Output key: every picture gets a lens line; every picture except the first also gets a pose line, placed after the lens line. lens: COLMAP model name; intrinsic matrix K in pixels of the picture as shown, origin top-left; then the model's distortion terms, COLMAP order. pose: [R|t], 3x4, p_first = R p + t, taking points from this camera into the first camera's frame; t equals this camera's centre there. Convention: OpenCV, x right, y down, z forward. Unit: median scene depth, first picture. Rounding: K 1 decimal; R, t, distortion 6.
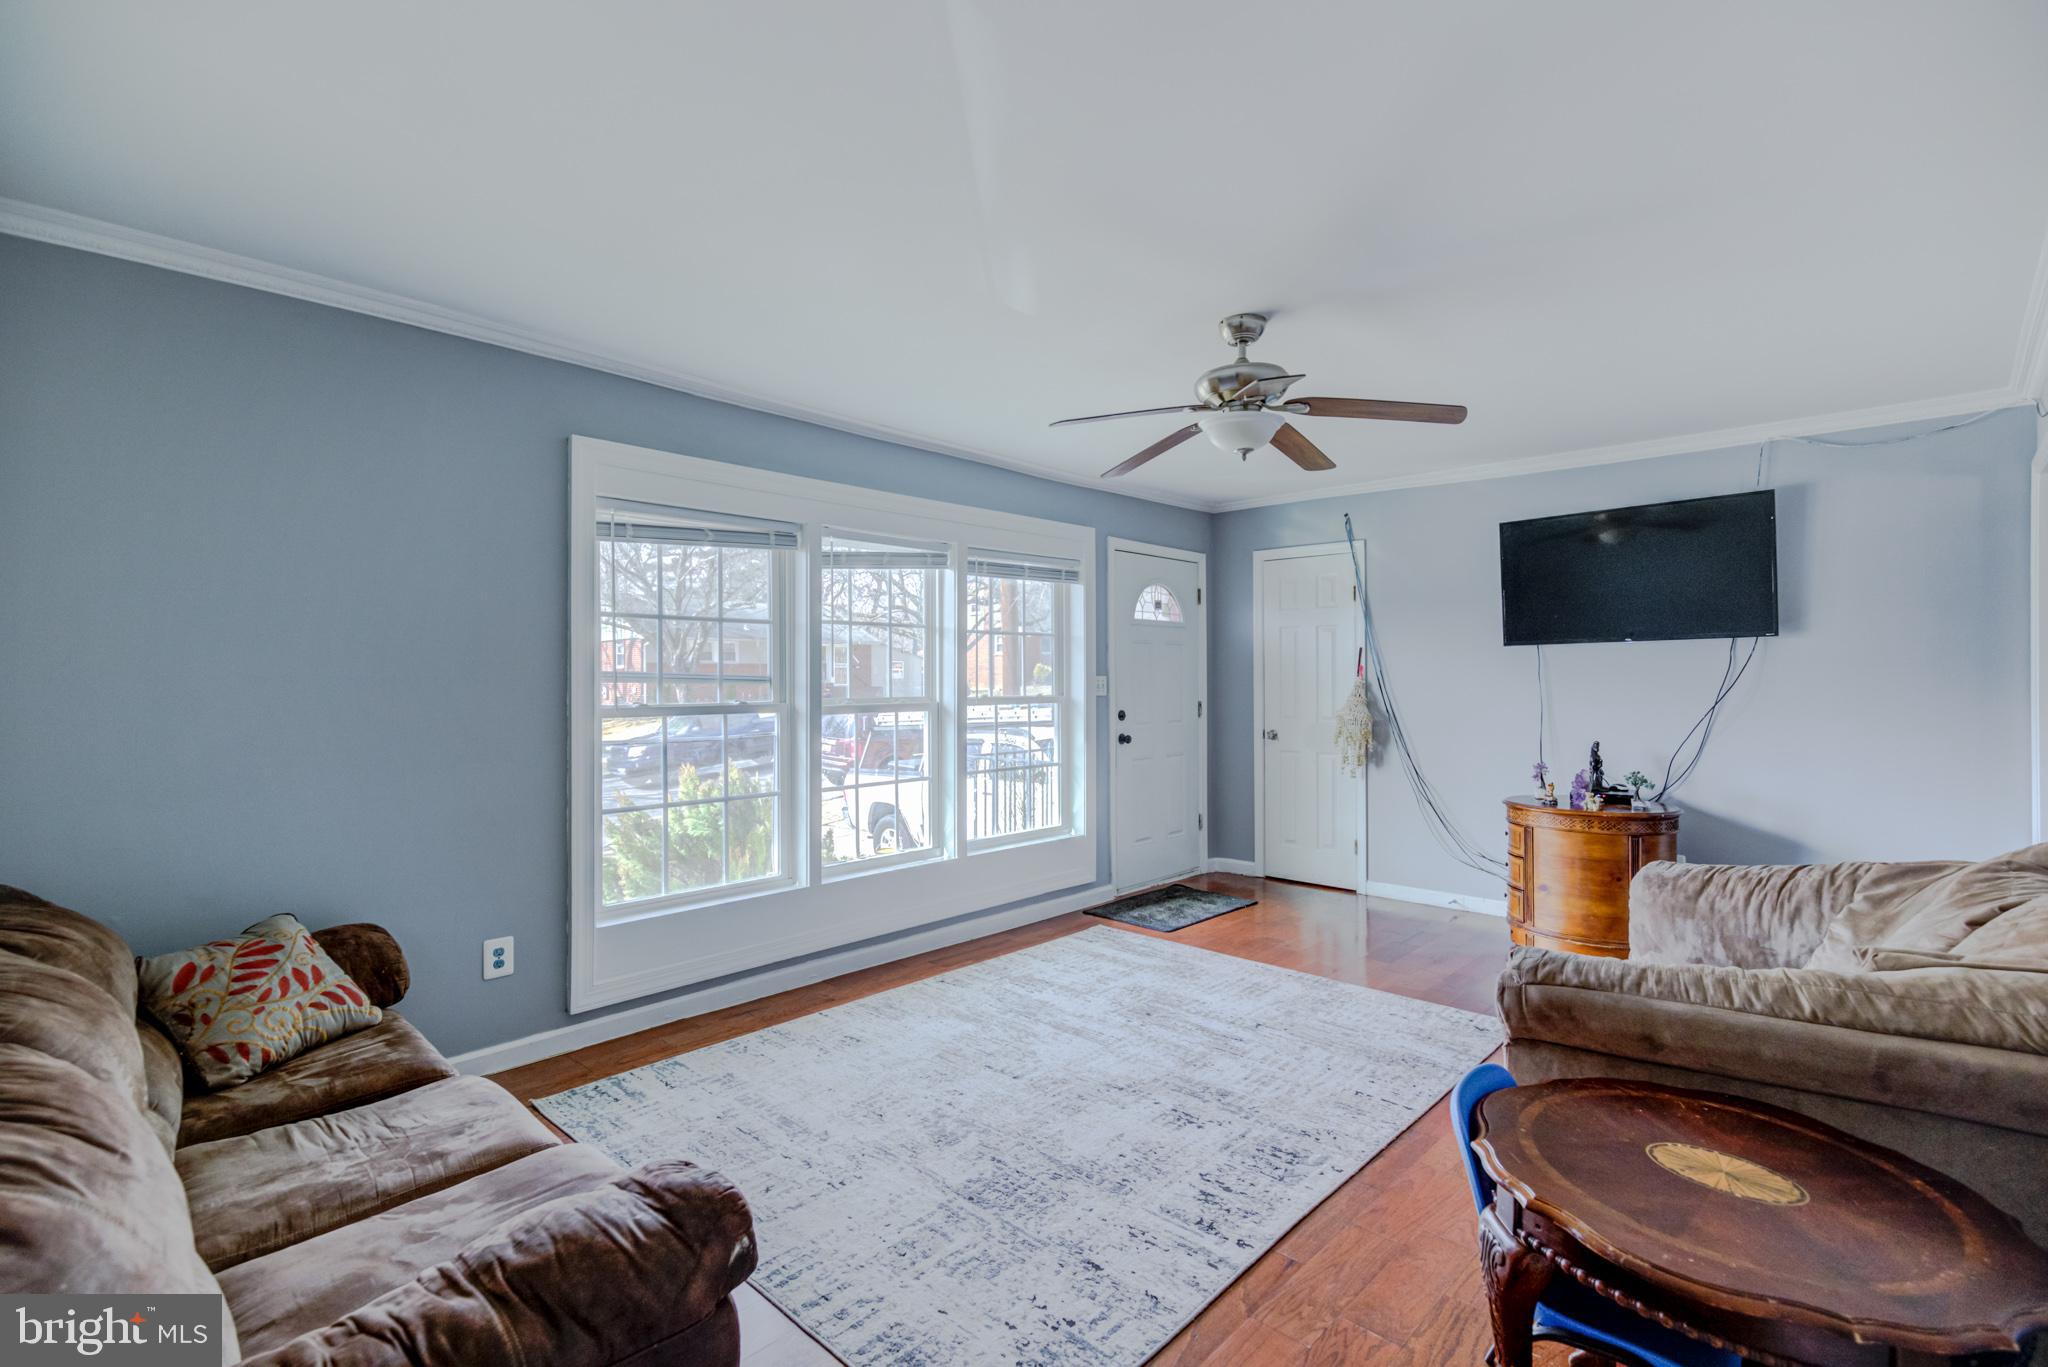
lens RADIAL K [[931.9, 0, 1031.9], [0, 931.9, 706.5], [0, 0, 1]] dist [0.011628, 0.000456]
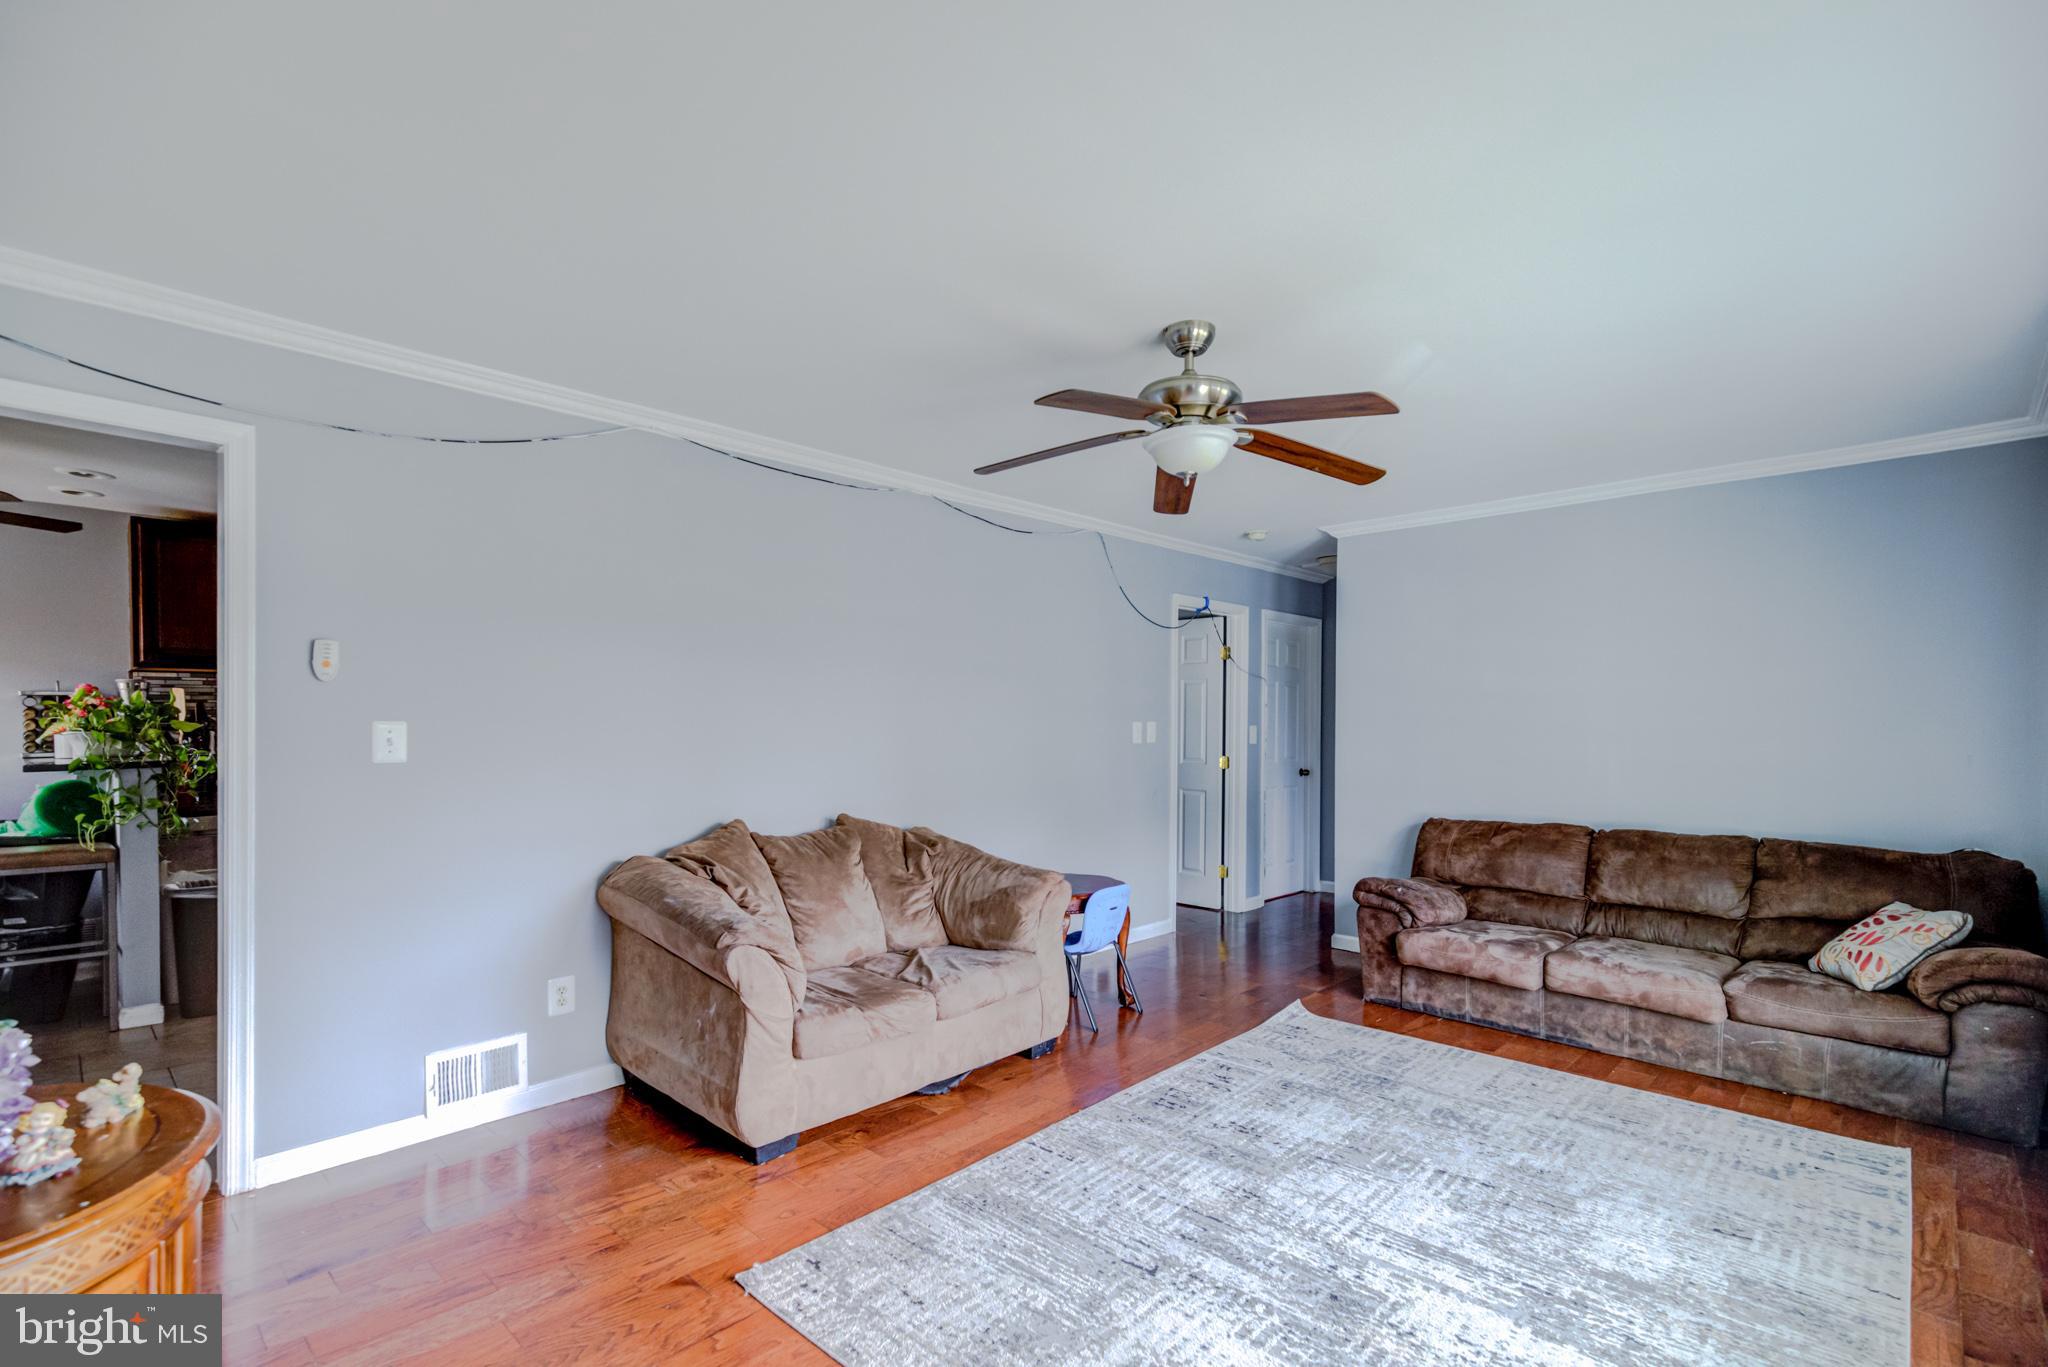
lens RADIAL K [[939.4, 0, 1025.1], [0, 939.4, 729.9], [0, 0, 1]] dist [0.007956, -0.000293]
pose [[-0.999967, 0.004573, 0.006706, 0.381962], [0.004809, 0.999359, 0.035474, -0.062208], [-0.006539, 0.035505, -0.999348, 1.923208]]
